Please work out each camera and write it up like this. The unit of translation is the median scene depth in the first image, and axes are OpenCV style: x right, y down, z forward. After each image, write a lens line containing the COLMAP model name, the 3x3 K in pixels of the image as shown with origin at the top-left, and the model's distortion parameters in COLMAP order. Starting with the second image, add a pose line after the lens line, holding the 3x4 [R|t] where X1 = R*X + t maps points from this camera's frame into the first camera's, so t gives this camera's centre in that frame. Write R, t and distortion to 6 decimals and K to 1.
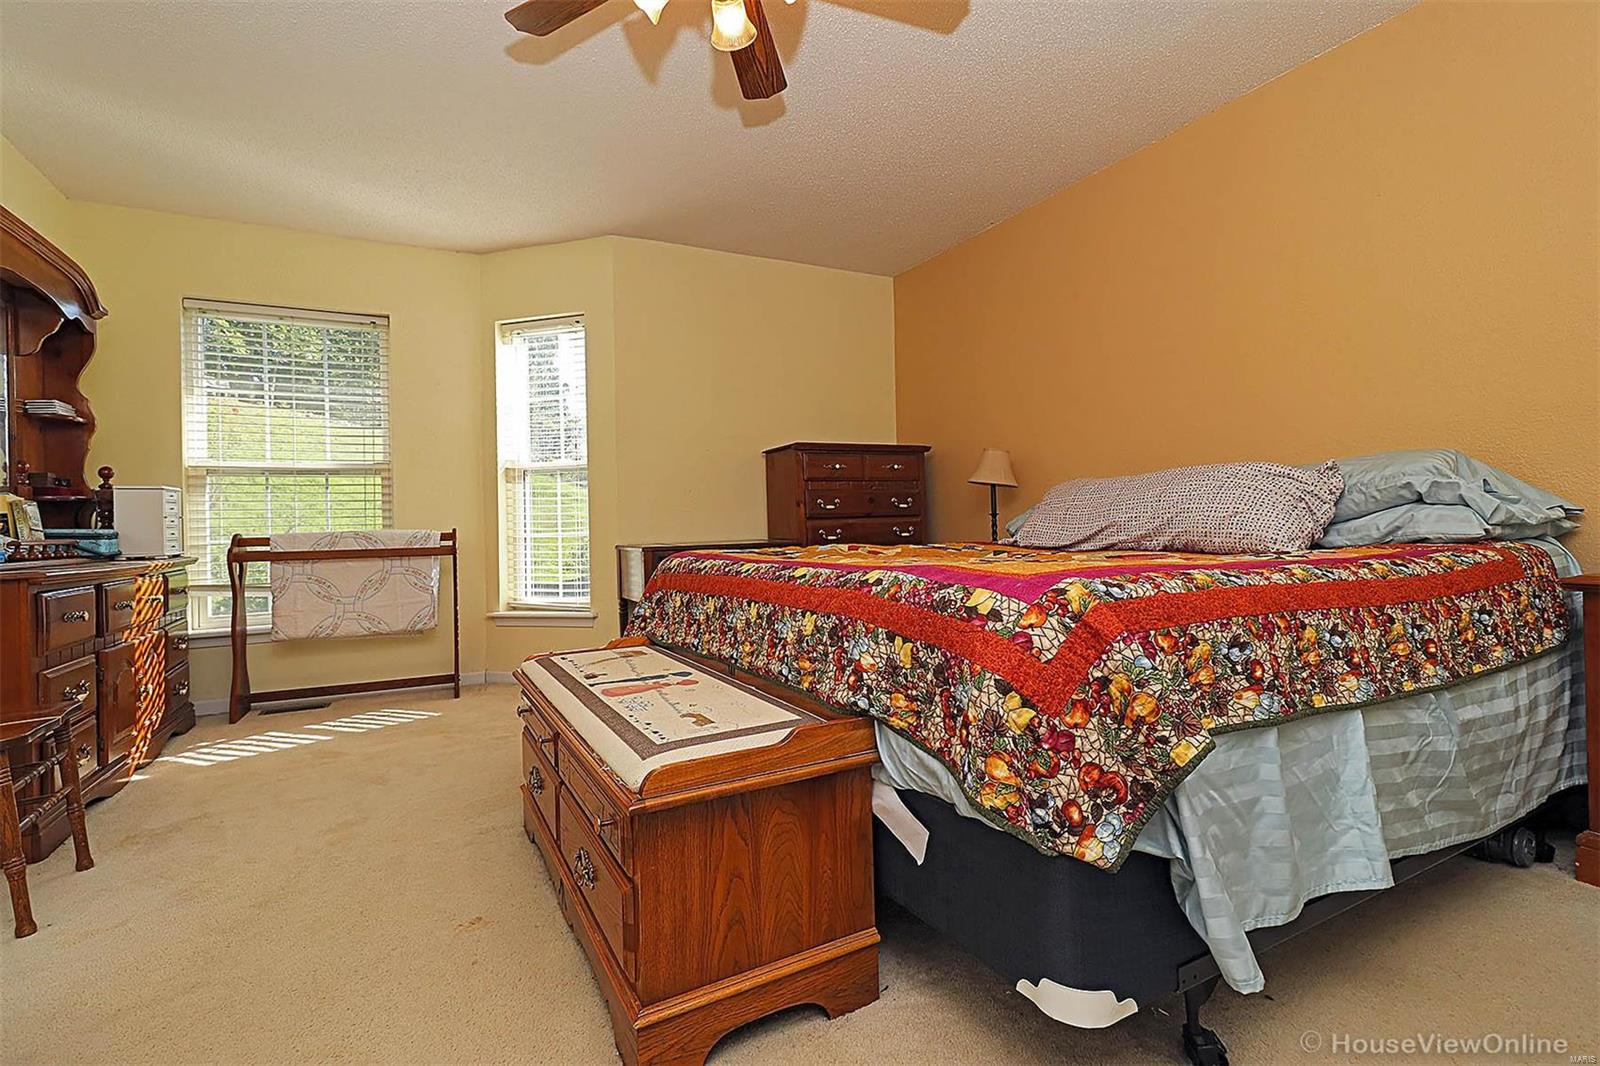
lens RADIAL K [[735.8, 0, 806.2], [0, 735.8, 517.9], [0, 0, 1]] dist [0.000124, -0.000964]
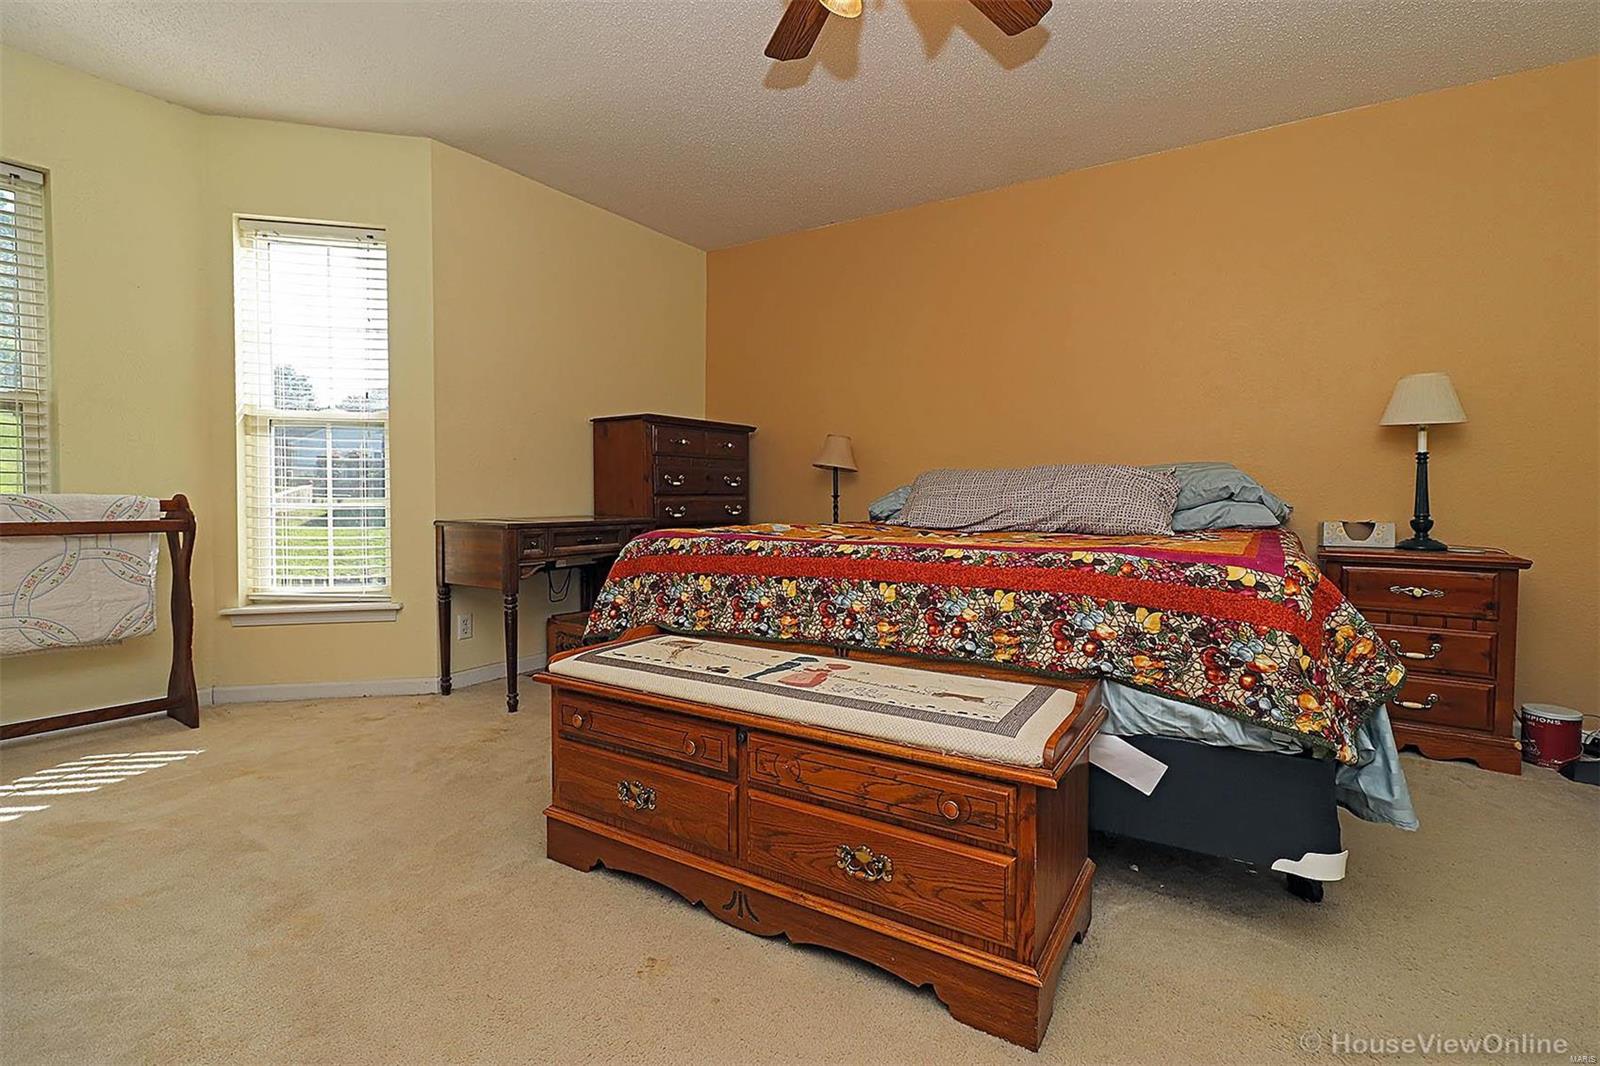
lens RADIAL K [[735.8, 0, 806.2], [0, 735.8, 517.9], [0, 0, 1]] dist [0.000124, -0.000964]
pose [[0.872261, 0.013375, 0.488858, -0.890343], [-0.029572, 0.999239, 0.025426, 0.002733], [-0.488146, -0.036635, 0.871993, 0.227663]]
